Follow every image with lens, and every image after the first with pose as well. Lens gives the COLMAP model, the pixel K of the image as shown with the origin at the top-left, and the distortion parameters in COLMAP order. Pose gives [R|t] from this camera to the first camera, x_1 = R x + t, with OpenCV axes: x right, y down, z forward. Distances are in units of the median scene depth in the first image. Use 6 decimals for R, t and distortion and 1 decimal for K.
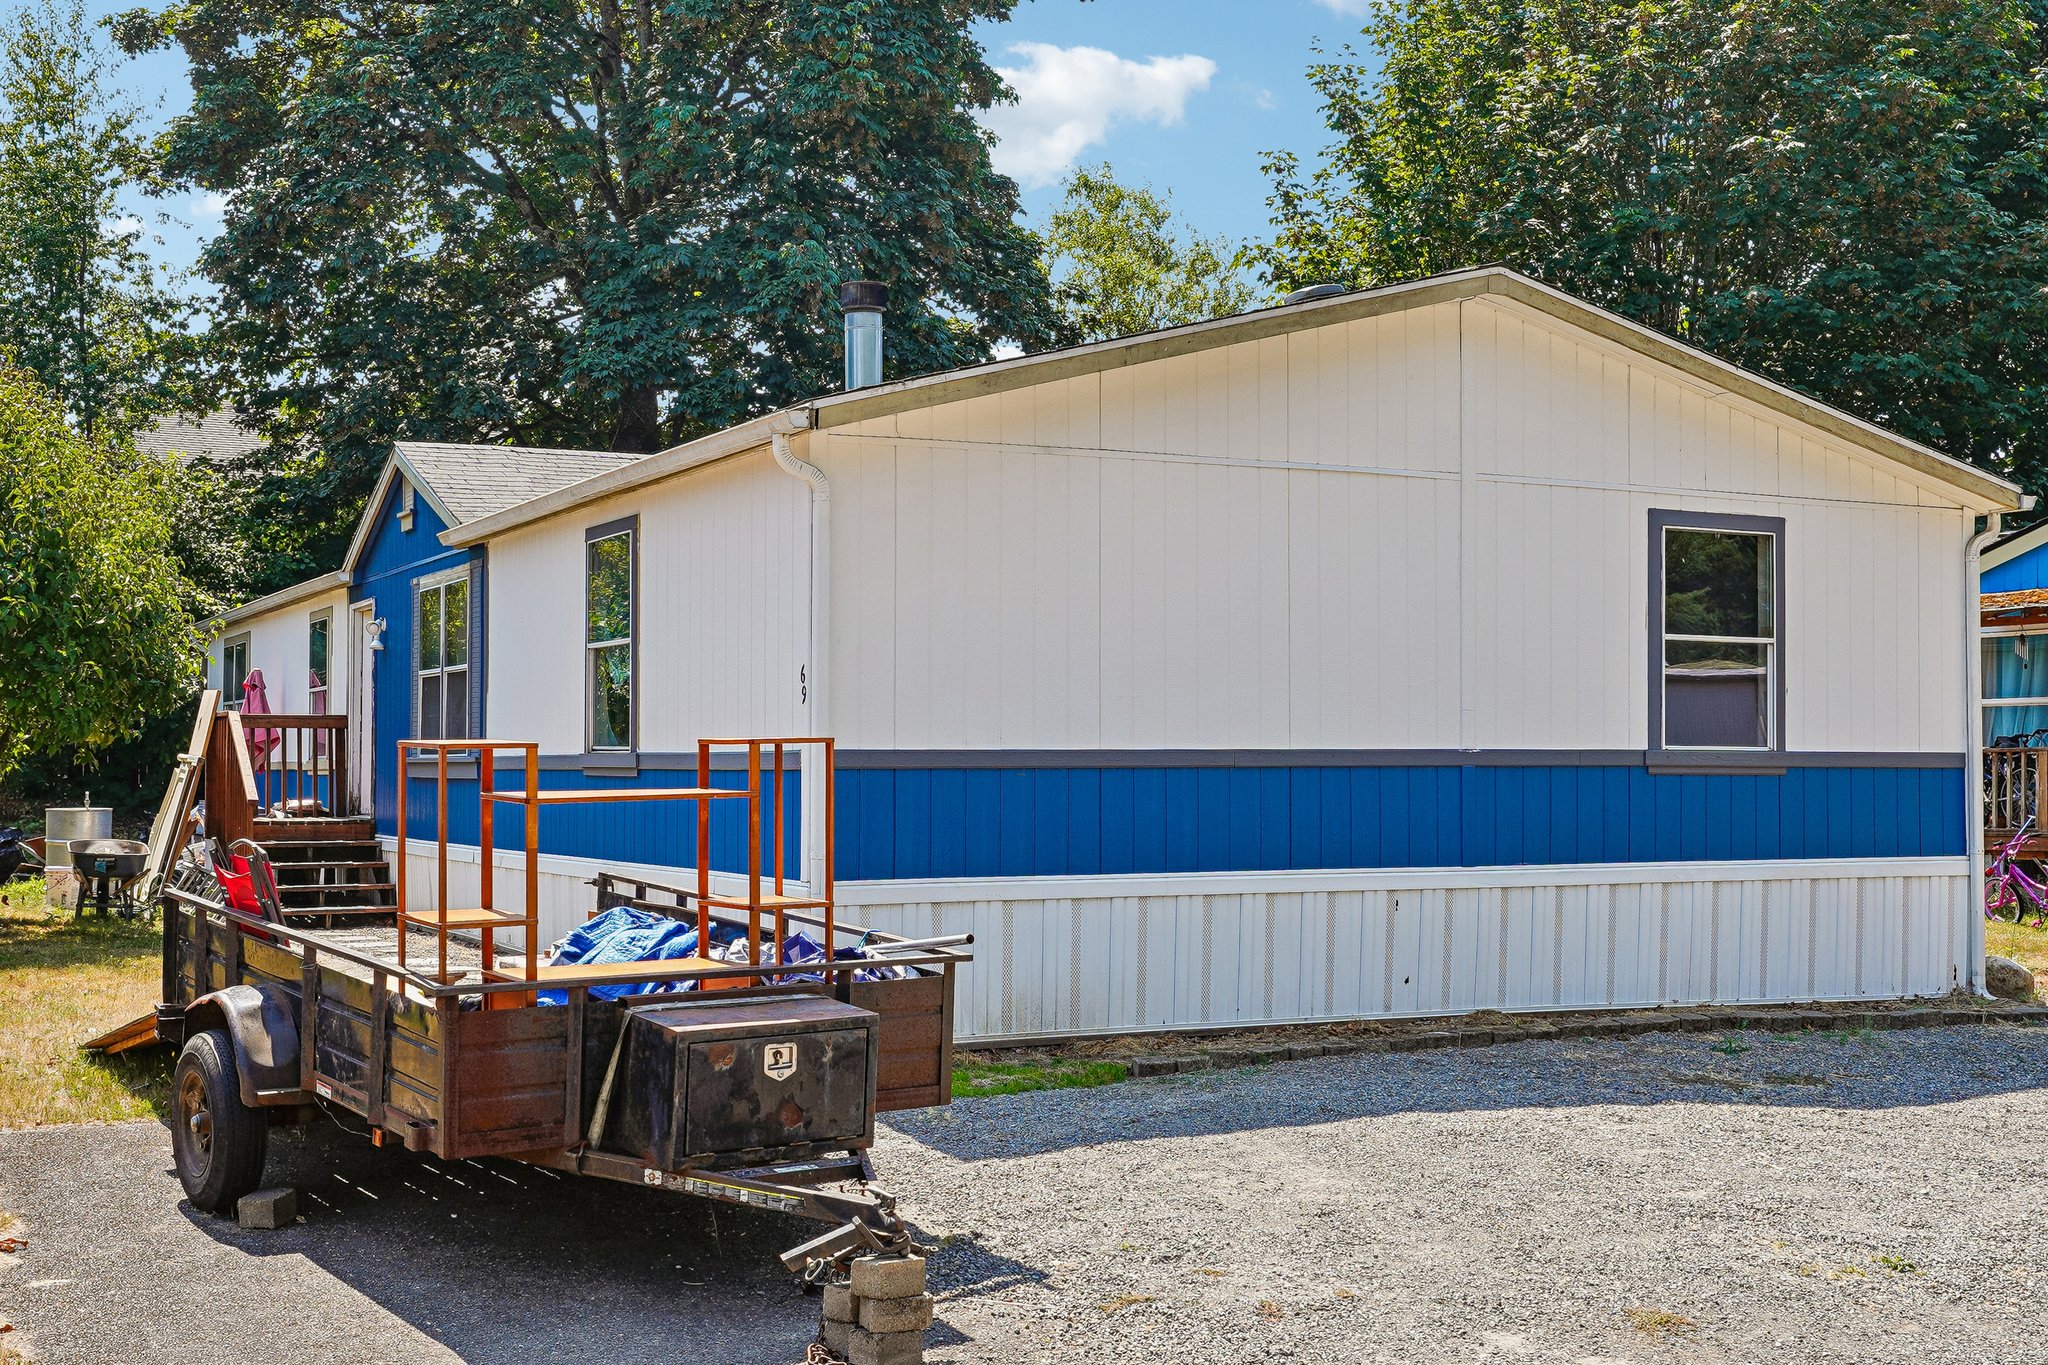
lens RADIAL K [[2498.4, 0, 1030.4], [0, 2498.4, 687.4], [0, 0, 1]] dist [-0.017606, 0.000000]
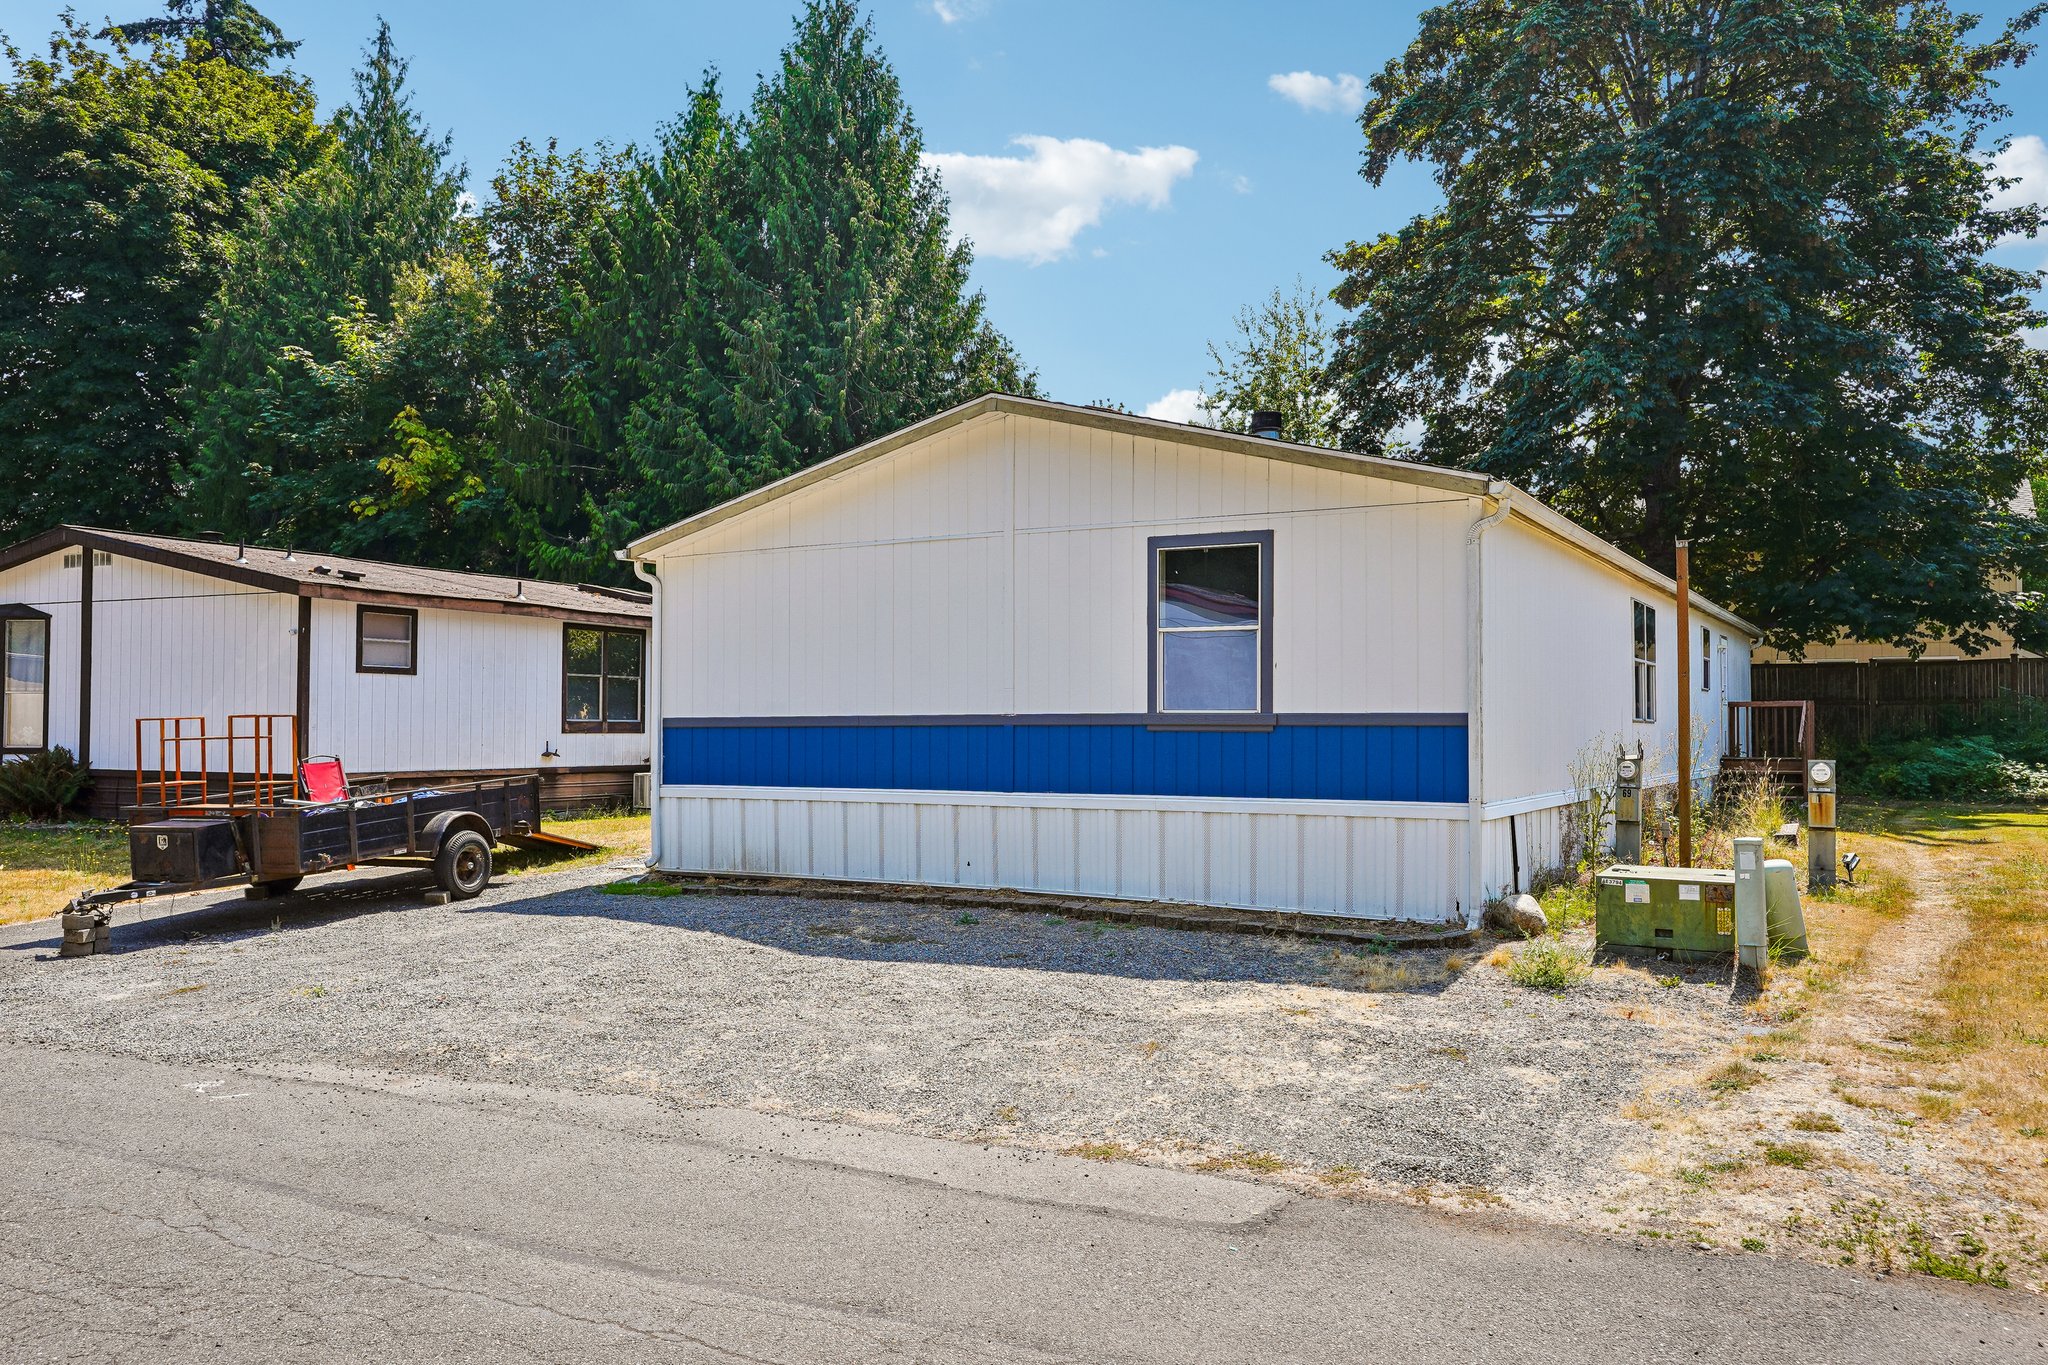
lens RADIAL K [[1569.1, 0, 1026.8], [0, 1569.1, 681.3], [0, 0, 1]] dist [-0.012075, -0.001337]
pose [[0.553670, -0.024066, -0.832388, 2.517381], [0.026105, 0.999593, -0.011537, 0.042390], [0.832327, -0.015342, 0.554073, 1.267089]]
